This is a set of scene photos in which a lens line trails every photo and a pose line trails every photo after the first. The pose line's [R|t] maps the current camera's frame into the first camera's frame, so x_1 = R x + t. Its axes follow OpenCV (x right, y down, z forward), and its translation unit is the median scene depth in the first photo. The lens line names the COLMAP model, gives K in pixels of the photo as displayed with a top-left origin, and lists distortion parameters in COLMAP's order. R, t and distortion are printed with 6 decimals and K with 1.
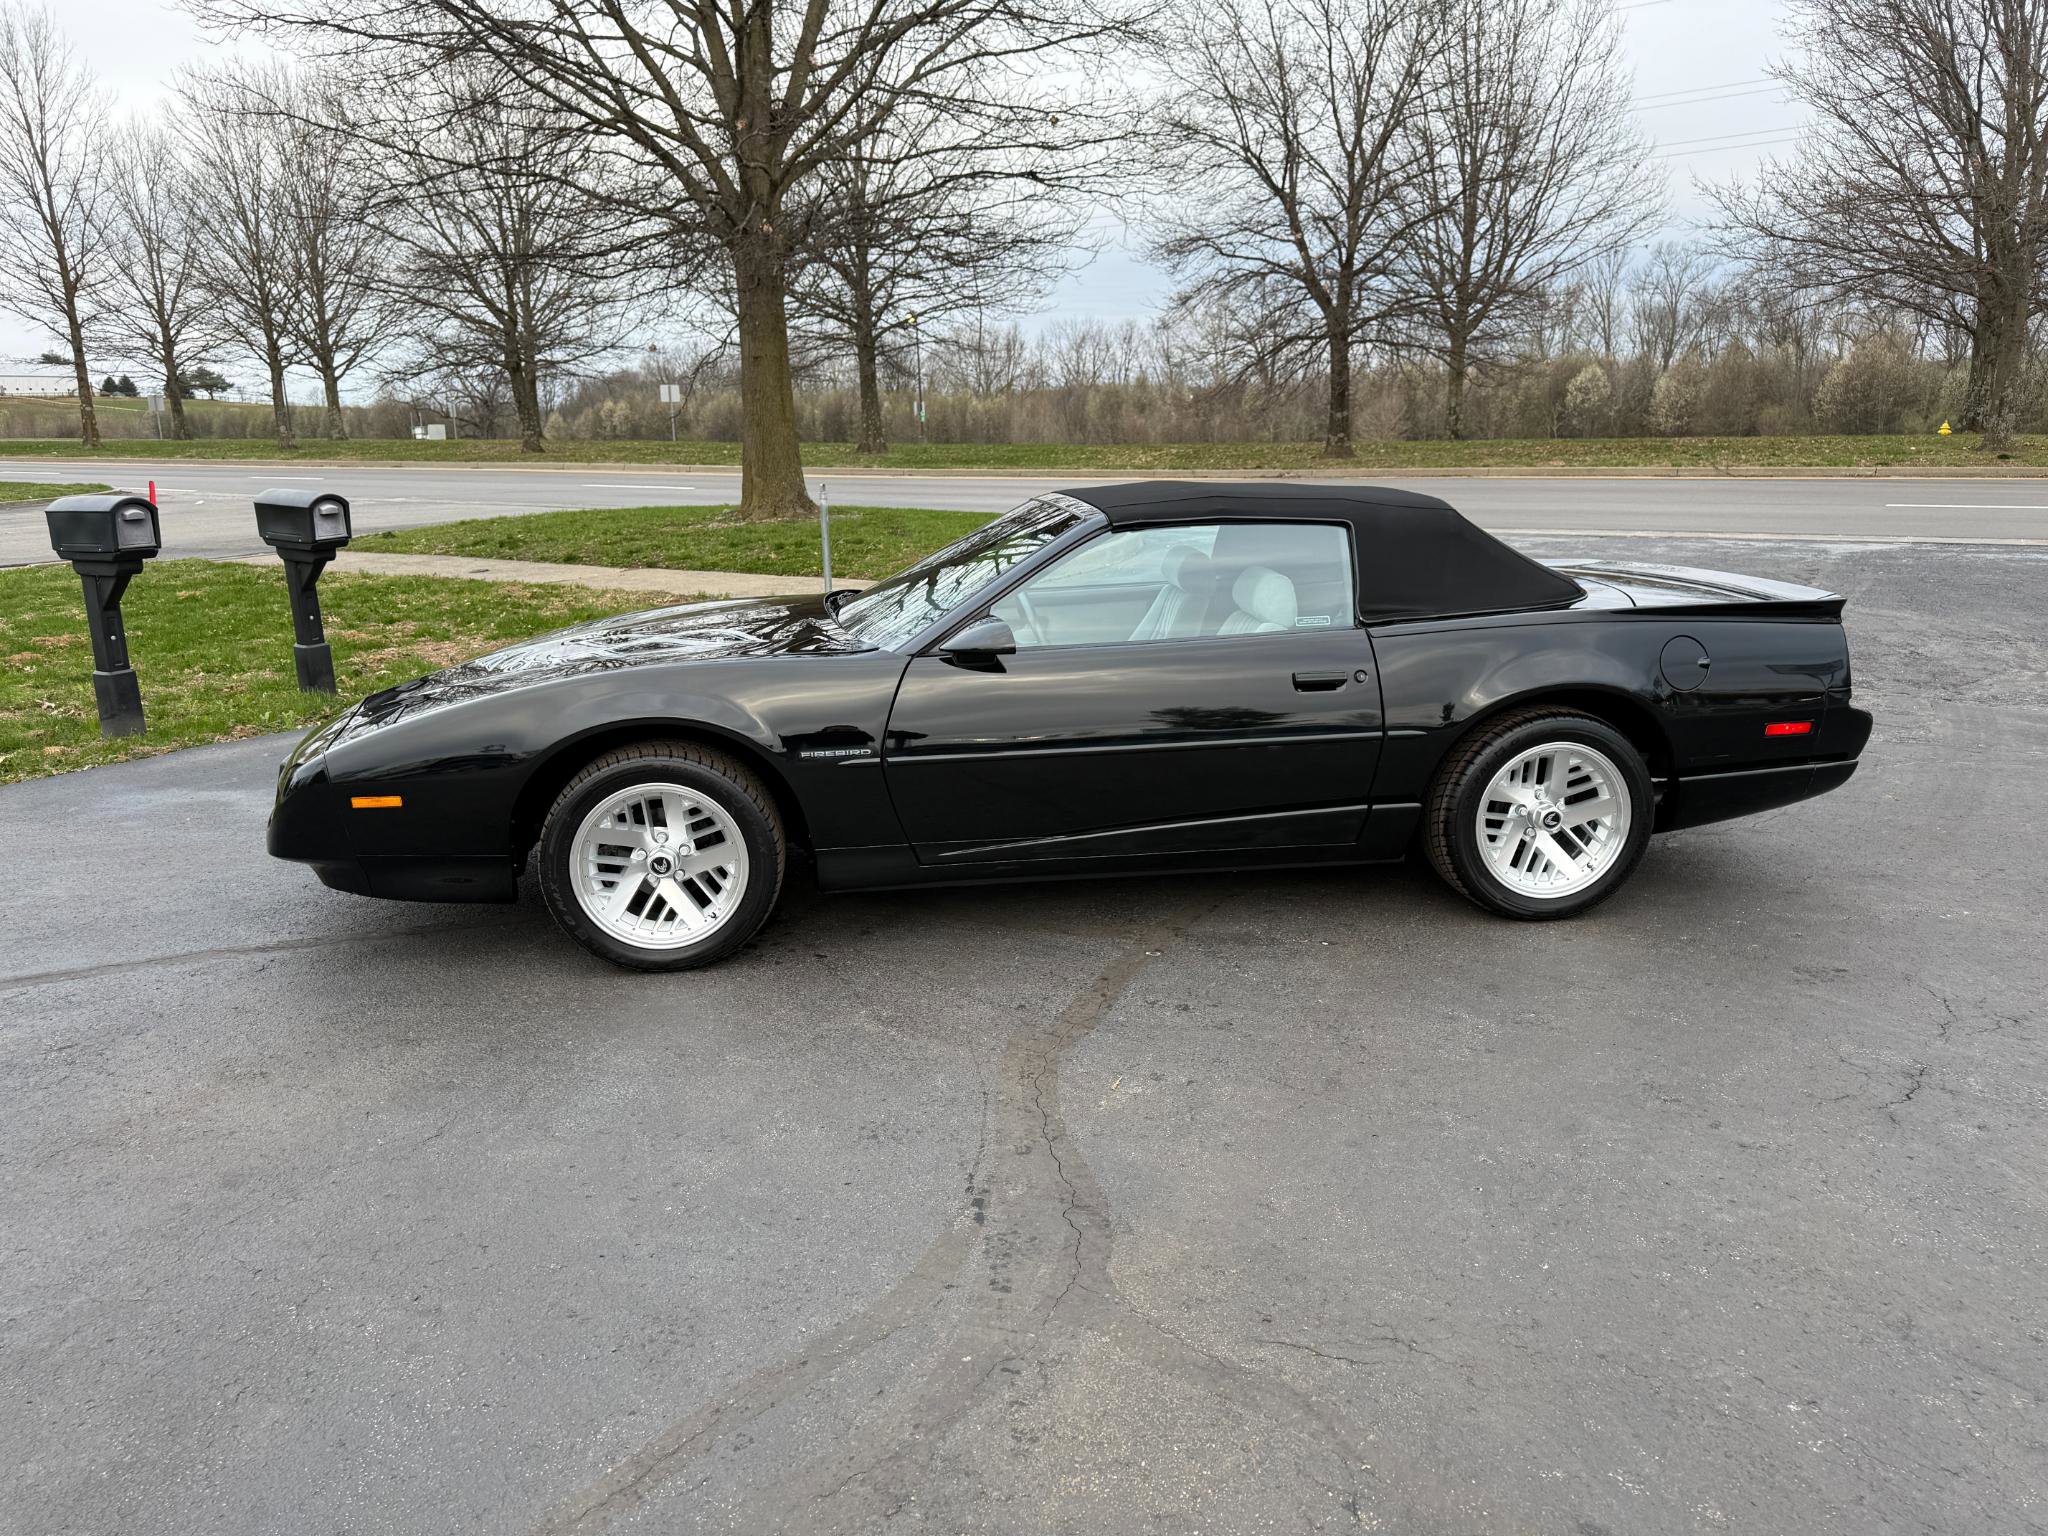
lens RADIAL K [[1461.3, 0, 1020.2], [0, 1461.3, 777.3], [0, 0, 1]] dist [0.026528, -0.030277]
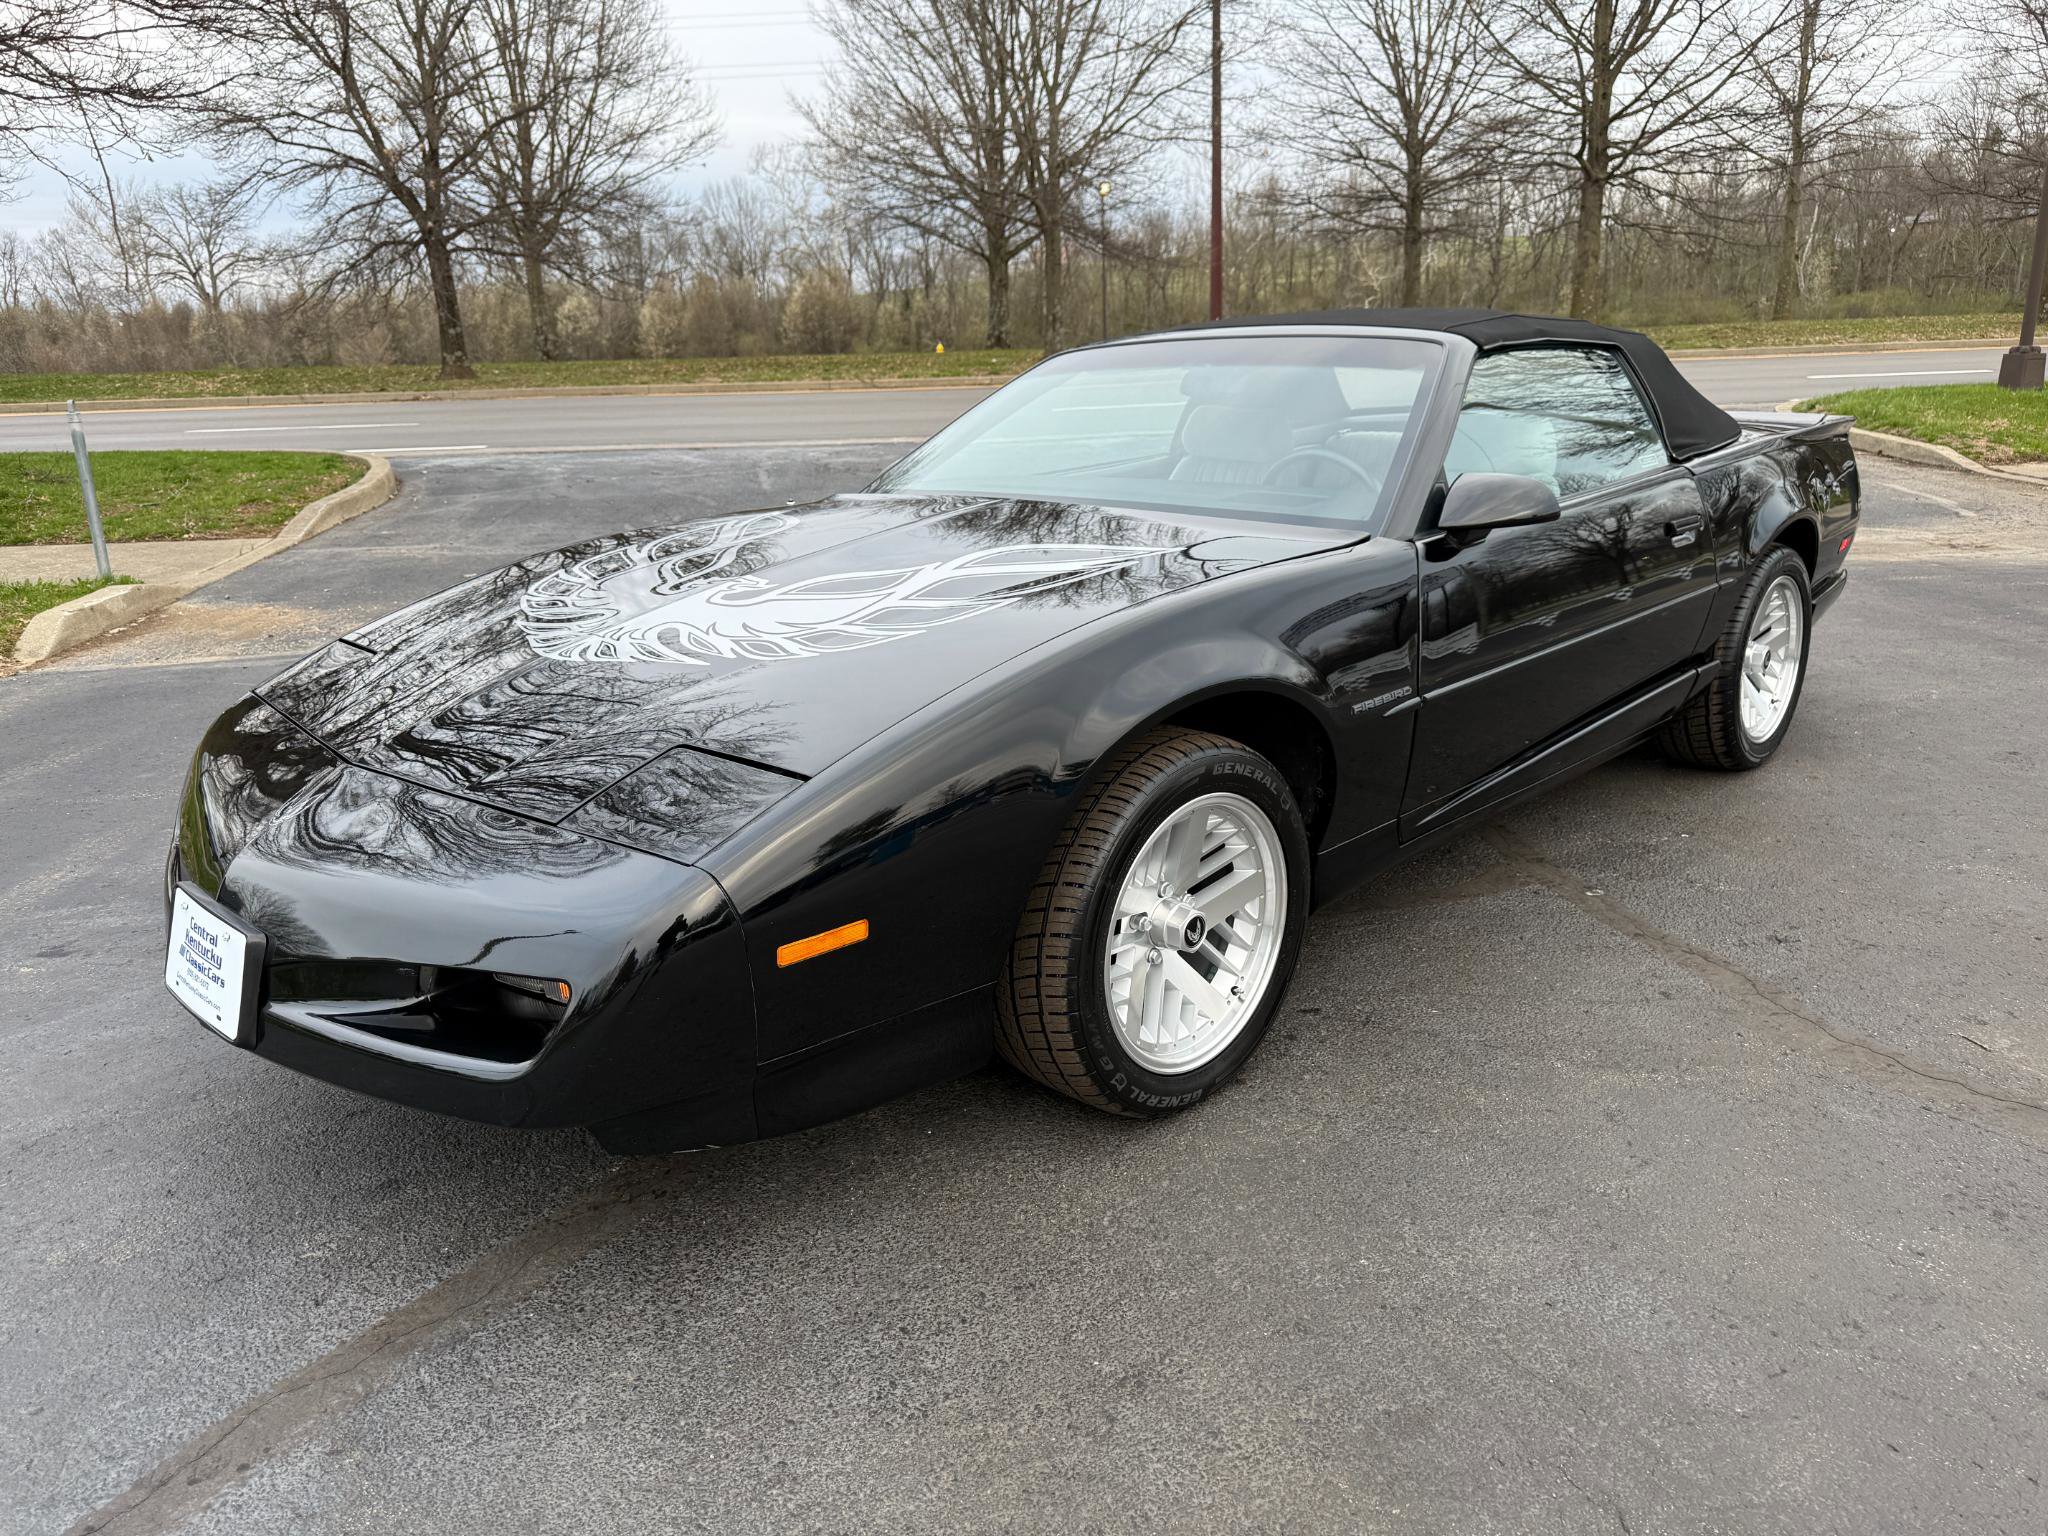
lens RADIAL K [[1461.3, 0, 1030.1], [0, 1461.3, 768.4], [0, 0, 1]] dist [0.026528, -0.030277]
pose [[0.789966, -0.179856, 0.586179, -0.081123], [0.157249, 0.983464, 0.089837, -0.008796], [-0.592643, 0.021208, 0.805186, 0.070599]]
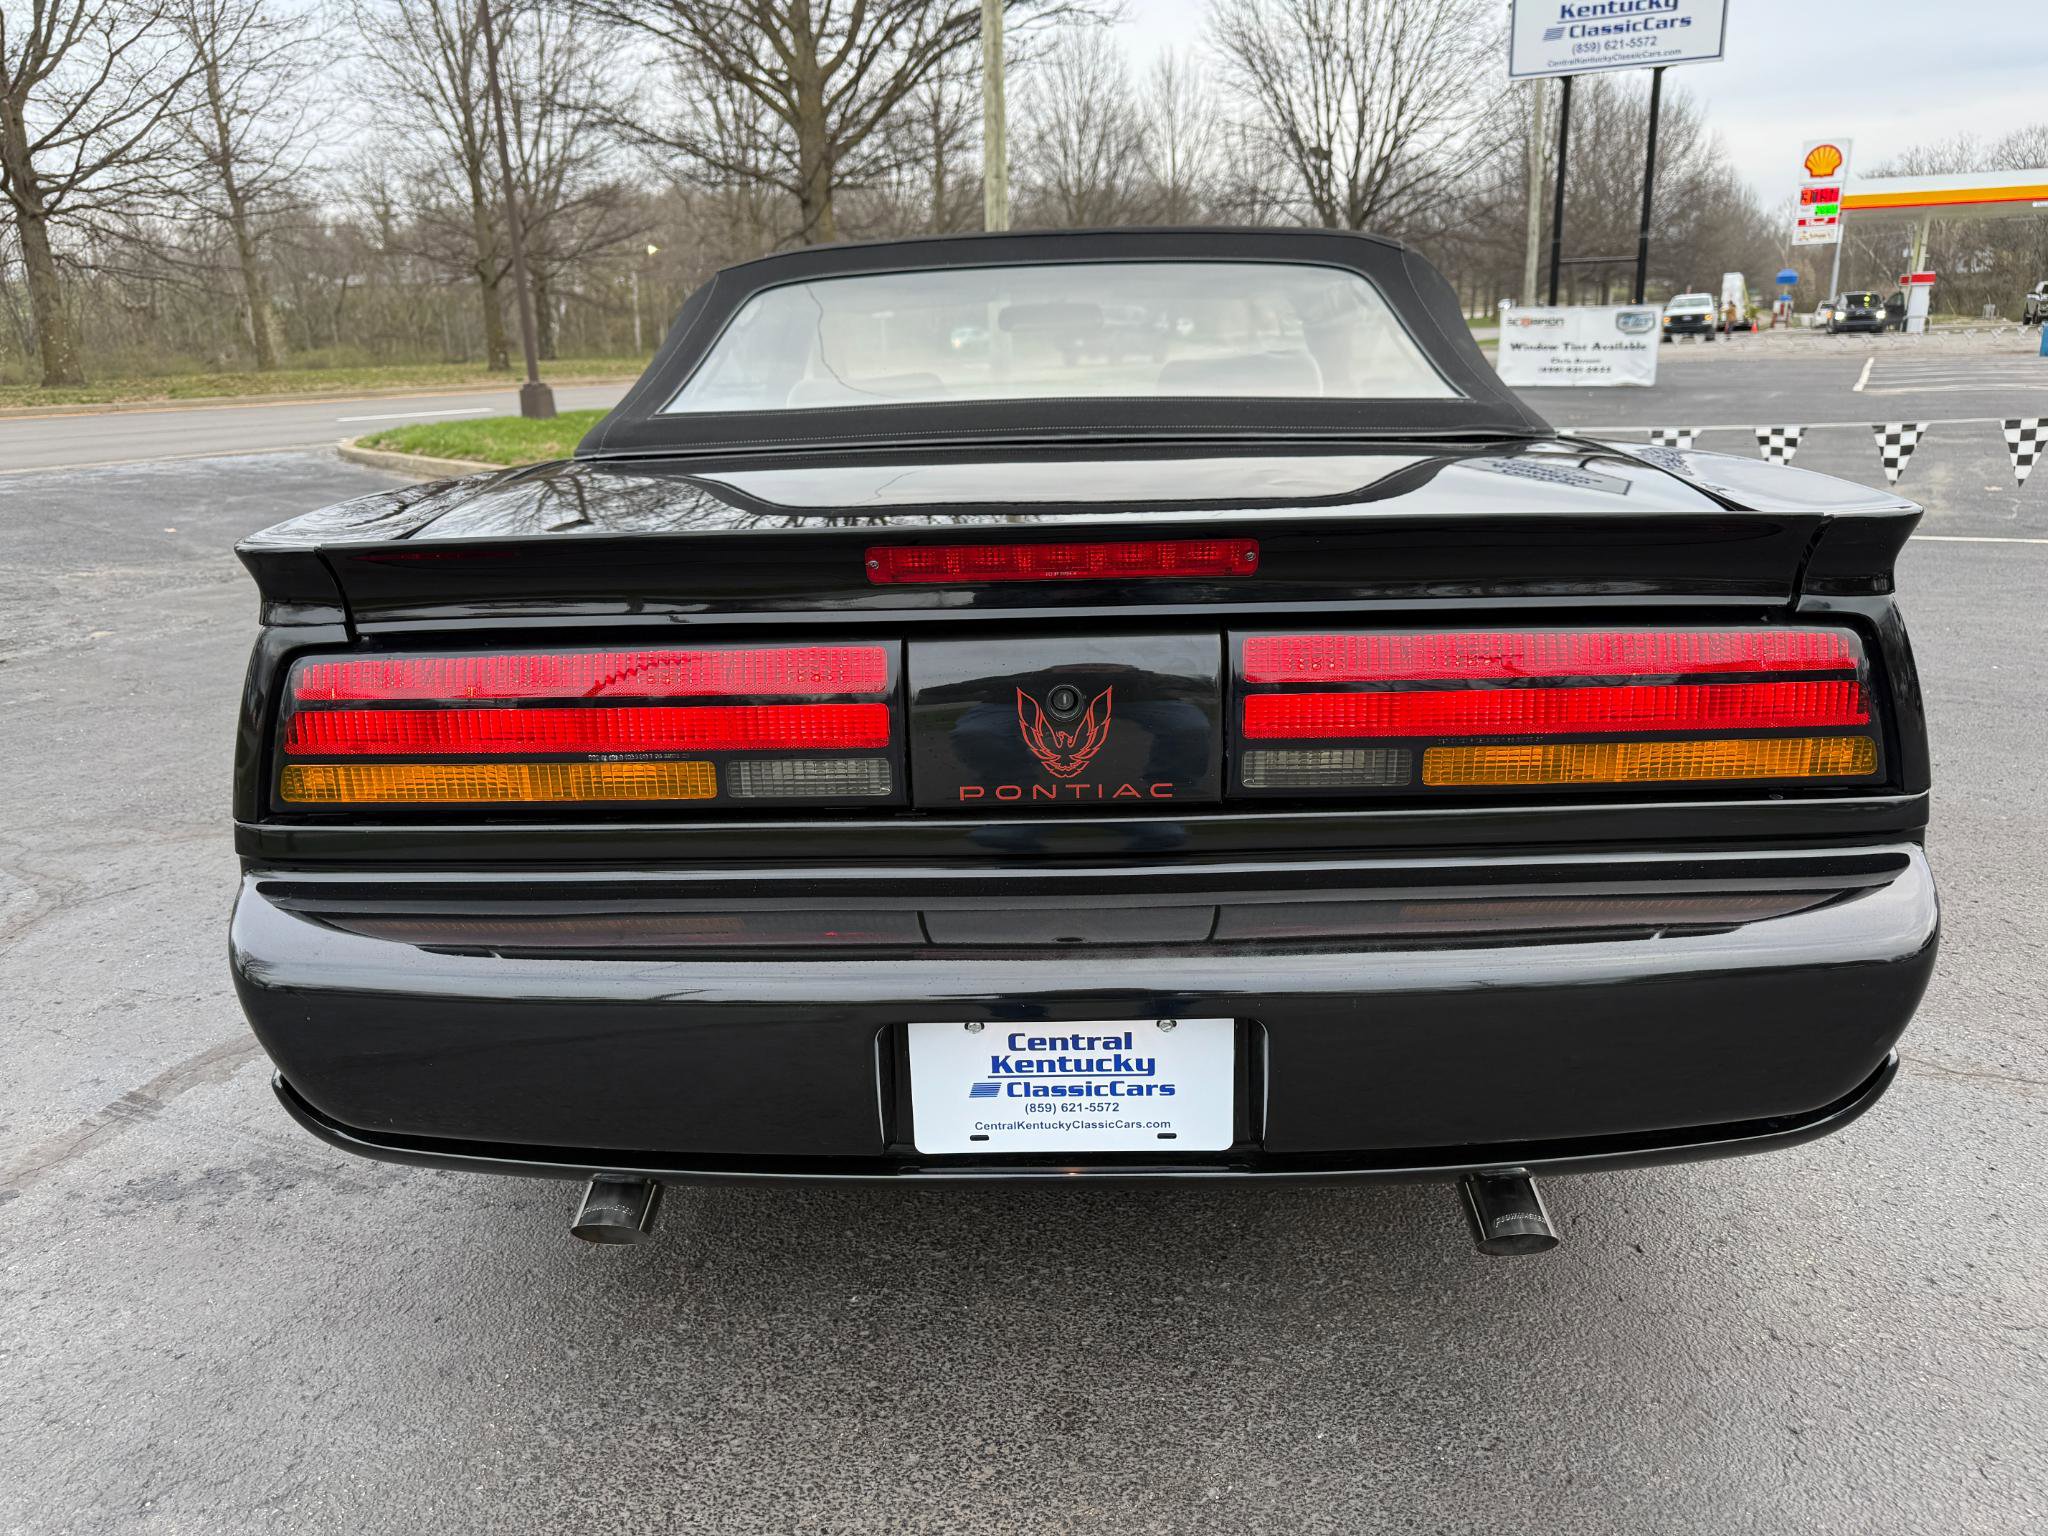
lens RADIAL K [[1461.3, 0, 1002.9], [0, 1461.3, 784.4], [0, 0, 1]] dist [0.026528, -0.030277]
pose [[-0.008997, -0.271926, 0.962276, -0.082646], [0.265132, 0.927224, 0.264500, -0.009893], [-0.964170, 0.257510, 0.063754, 0.100915]]
